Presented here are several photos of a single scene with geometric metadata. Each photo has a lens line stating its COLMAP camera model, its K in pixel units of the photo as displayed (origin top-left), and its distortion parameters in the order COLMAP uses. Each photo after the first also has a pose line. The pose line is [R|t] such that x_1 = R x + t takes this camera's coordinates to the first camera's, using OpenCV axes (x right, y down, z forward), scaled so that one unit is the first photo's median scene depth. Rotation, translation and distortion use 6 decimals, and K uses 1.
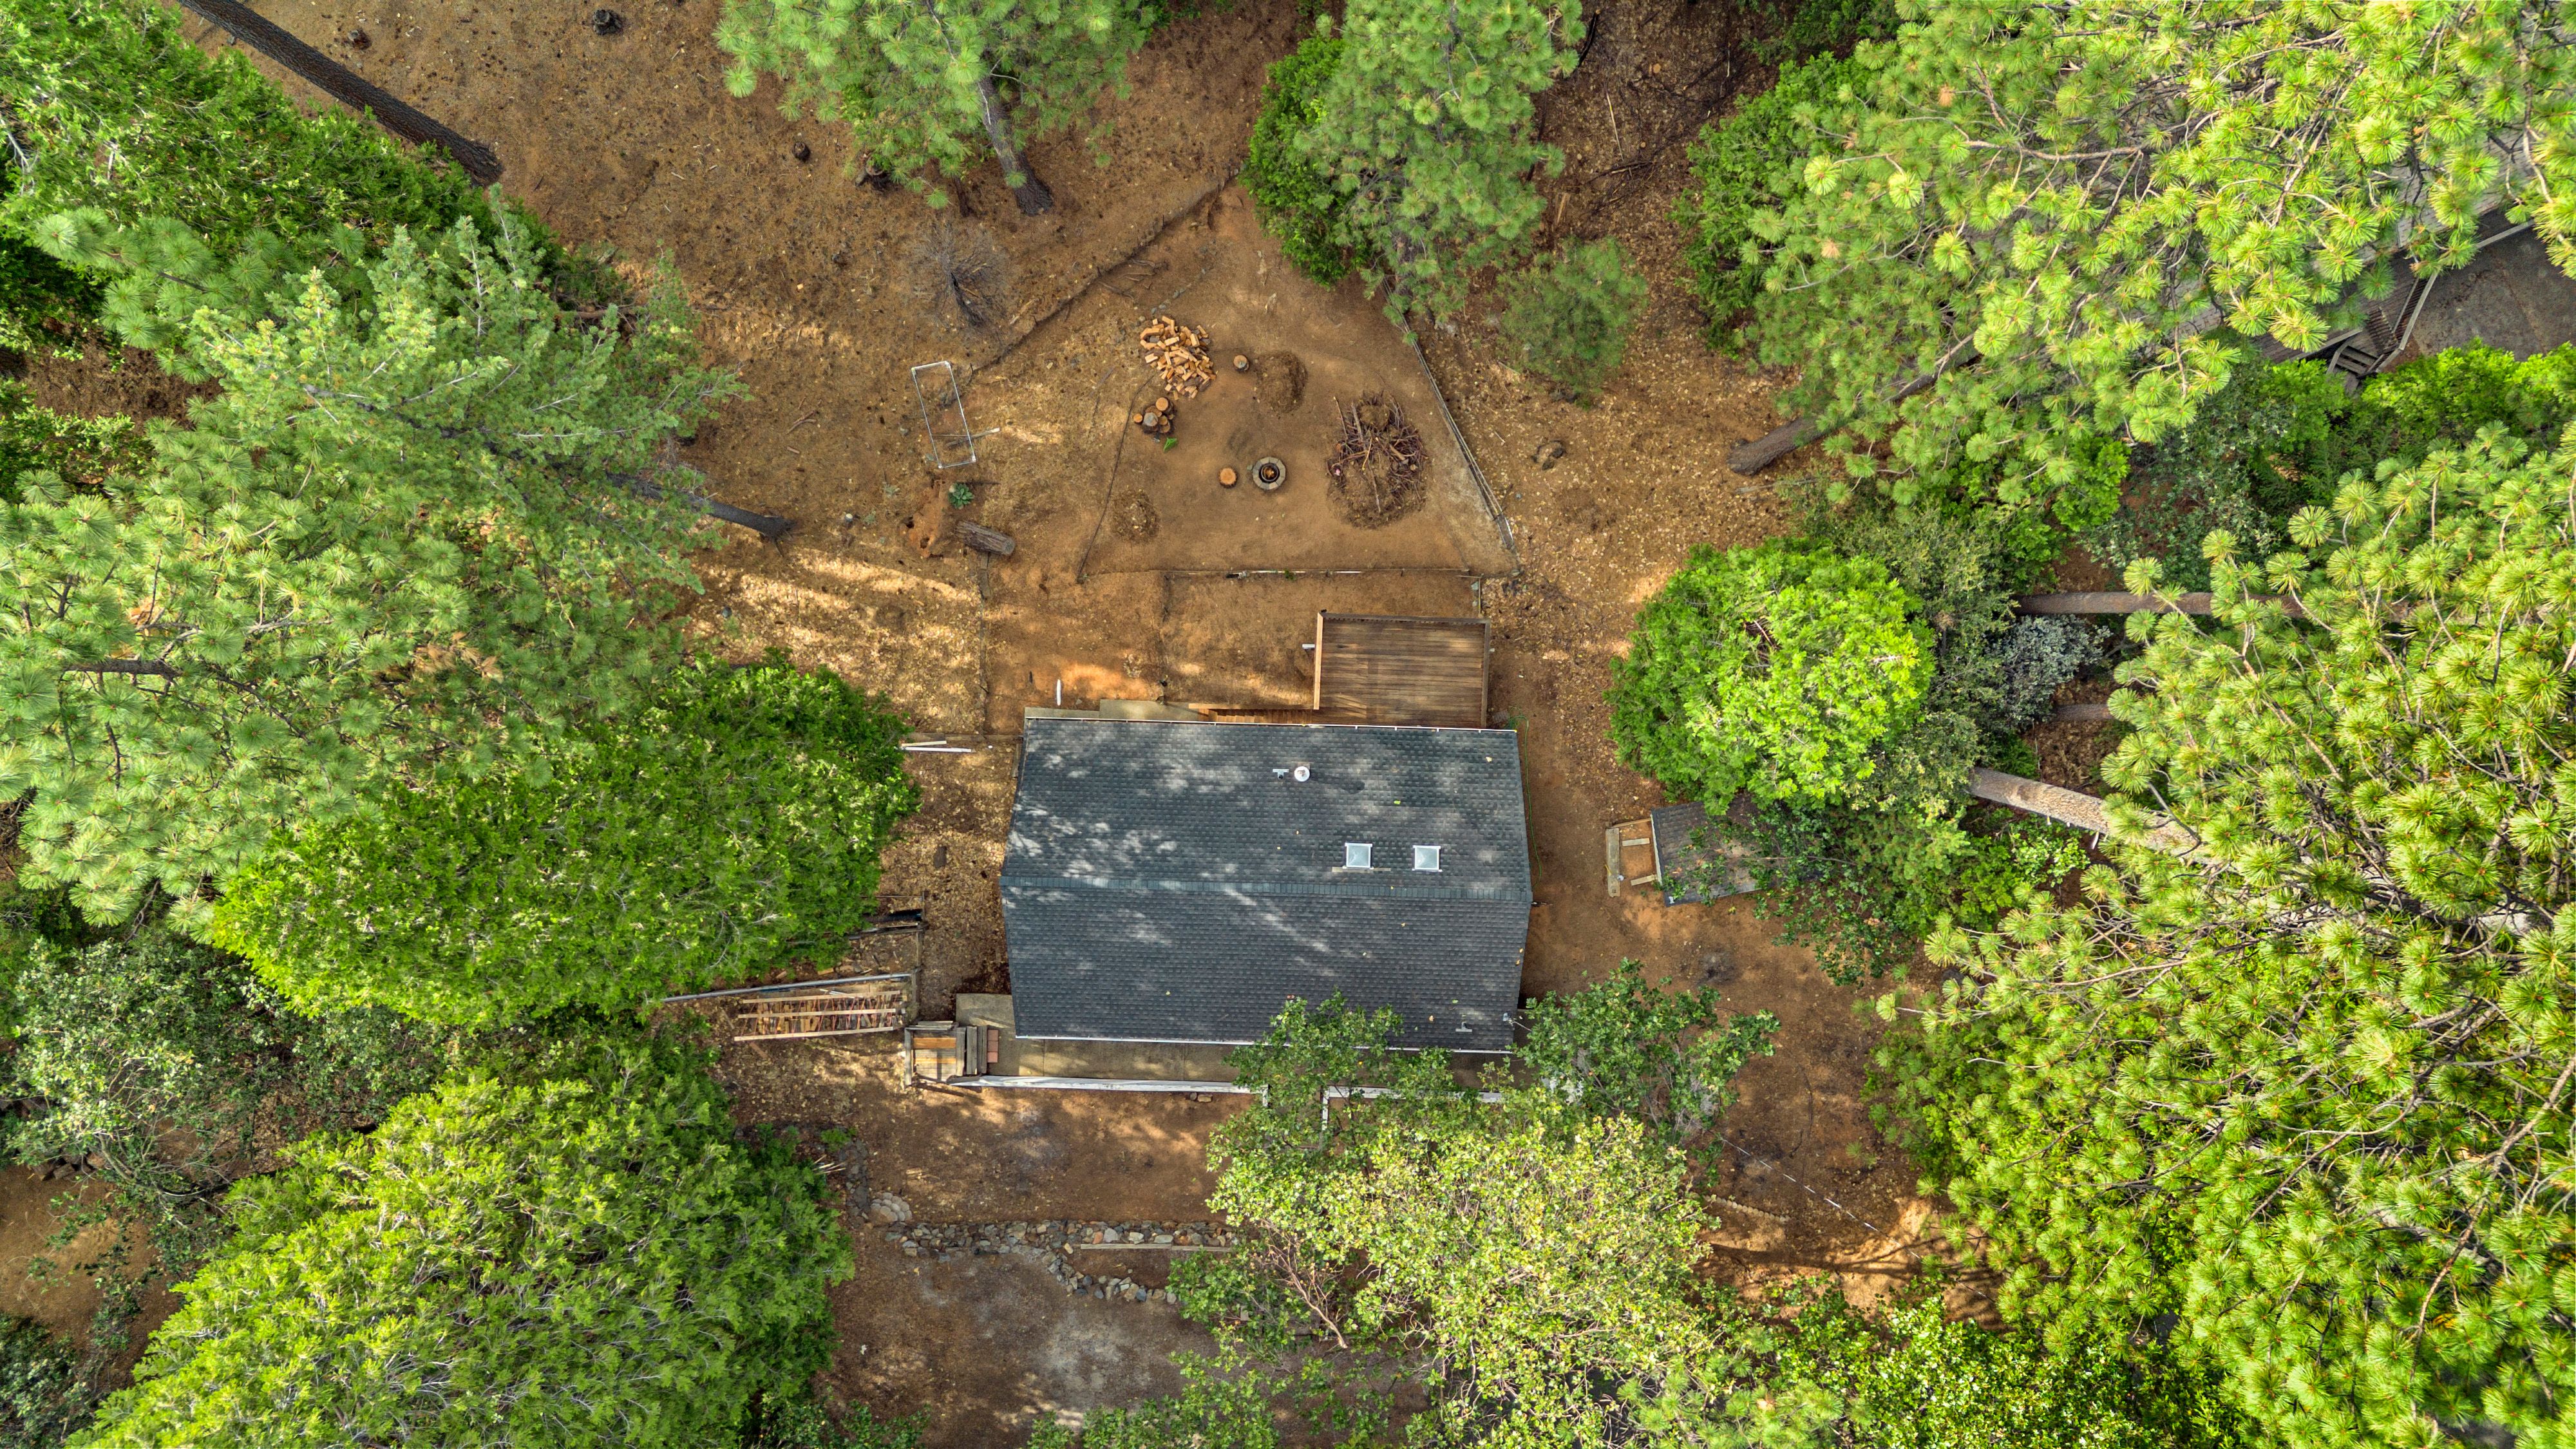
lens RADIAL K [[1812.8, 0, 1294.7], [0, 1812.8, 717.0], [0, 0, 1]] dist [0.005063, -0.014520]
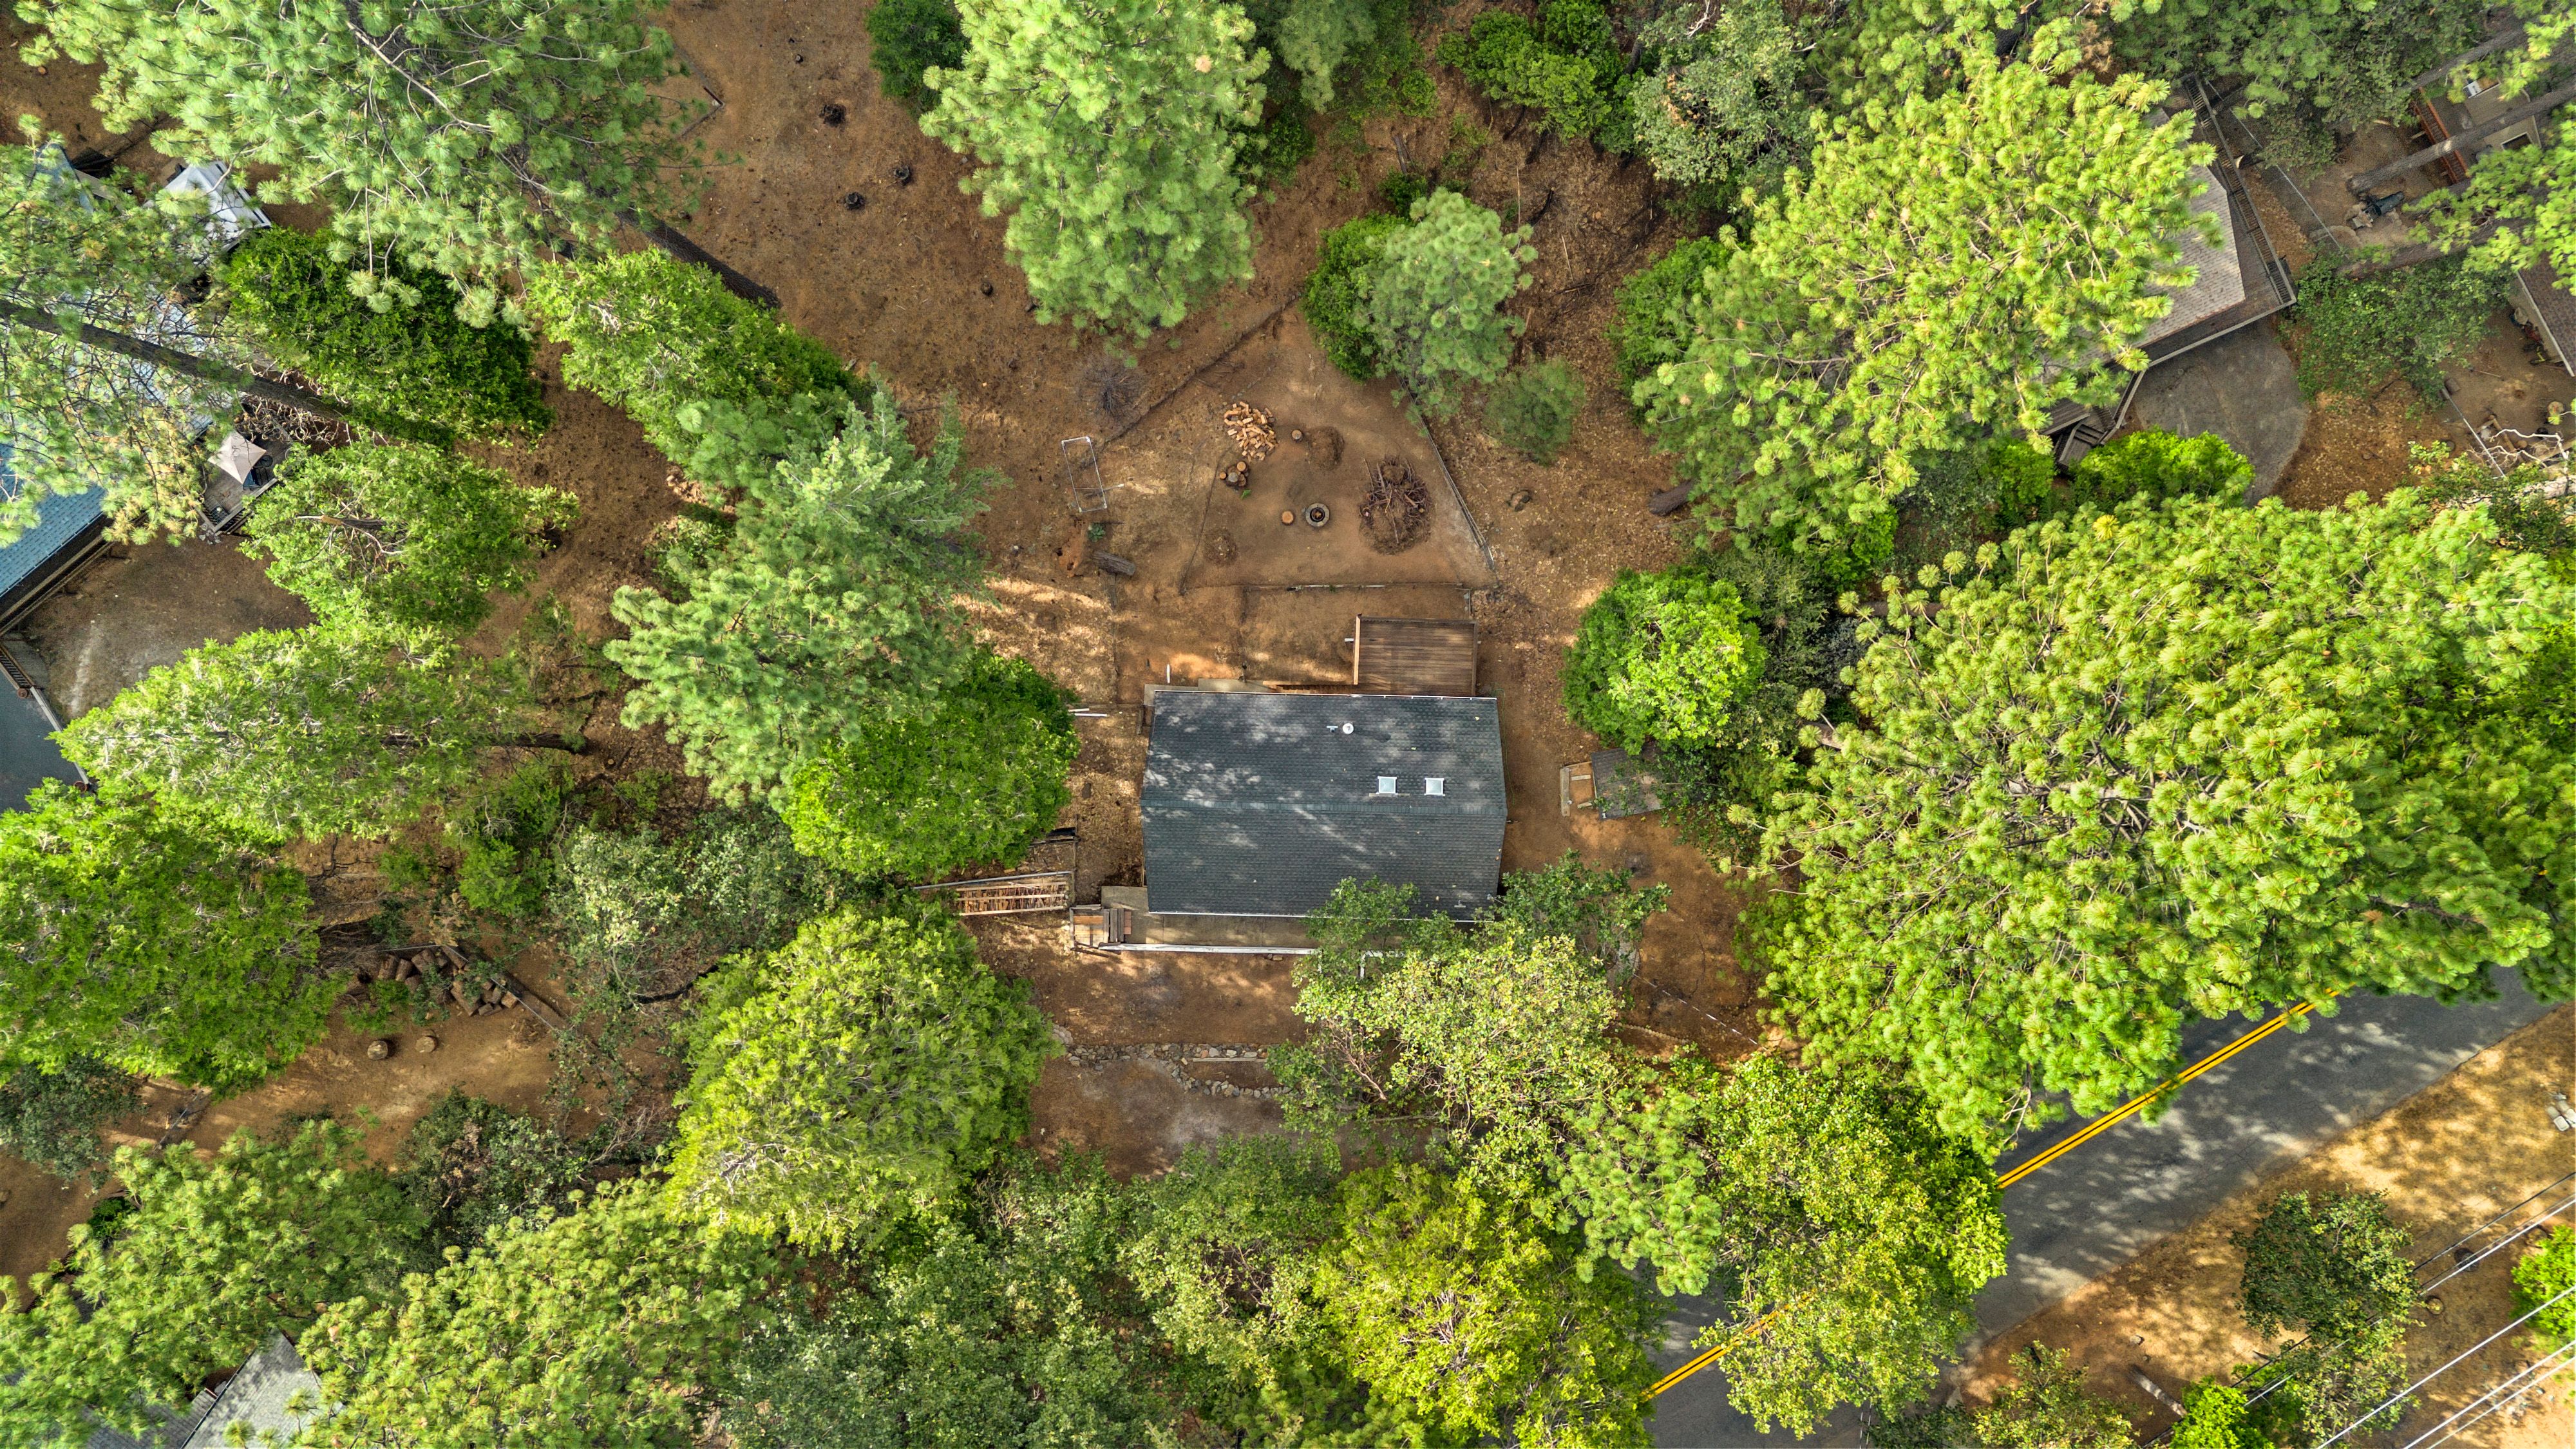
lens RADIAL K [[1812.8, 0, 1280.8], [0, 1812.8, 724.7], [0, 0, 1]] dist [0.005063, -0.014520]
pose [[0.999991, -0.003825, 0.002004, -0.052049], [0.003804, 0.999938, 0.010494, 0.012904], [-0.002044, -0.010486, 0.999943, -0.443982]]
